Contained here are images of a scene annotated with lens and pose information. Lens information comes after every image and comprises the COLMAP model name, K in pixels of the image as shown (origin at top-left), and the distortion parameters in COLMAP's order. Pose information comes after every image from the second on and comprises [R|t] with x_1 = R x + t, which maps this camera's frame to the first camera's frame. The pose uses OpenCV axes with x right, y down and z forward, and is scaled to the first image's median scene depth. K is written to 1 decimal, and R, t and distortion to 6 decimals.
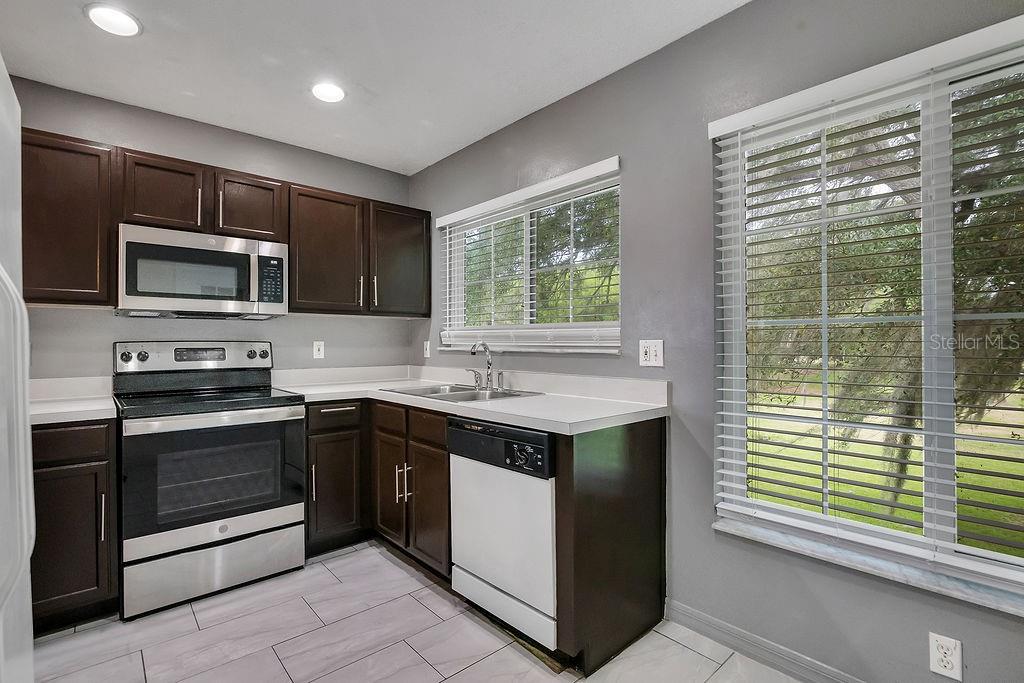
lens RADIAL K [[475.4, 0, 514.0], [0, 475.4, 343.3], [0, 0, 1]] dist [-0.013153, 0.000485]
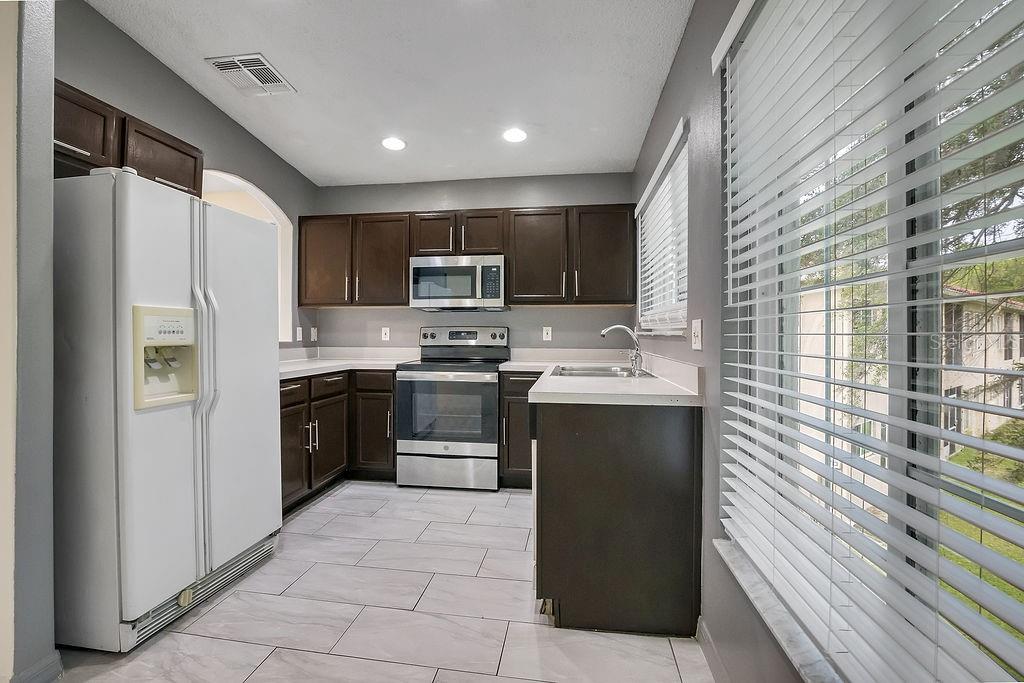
lens RADIAL K [[475.4, 0, 509.5], [0, 475.4, 337.6], [0, 0, 1]] dist [-0.013153, 0.000485]
pose [[0.641697, 0.008782, -0.766908, 0.626837], [-0.003489, 0.999958, 0.008531, 0.017886], [0.766950, -0.002798, 0.641700, 0.148717]]
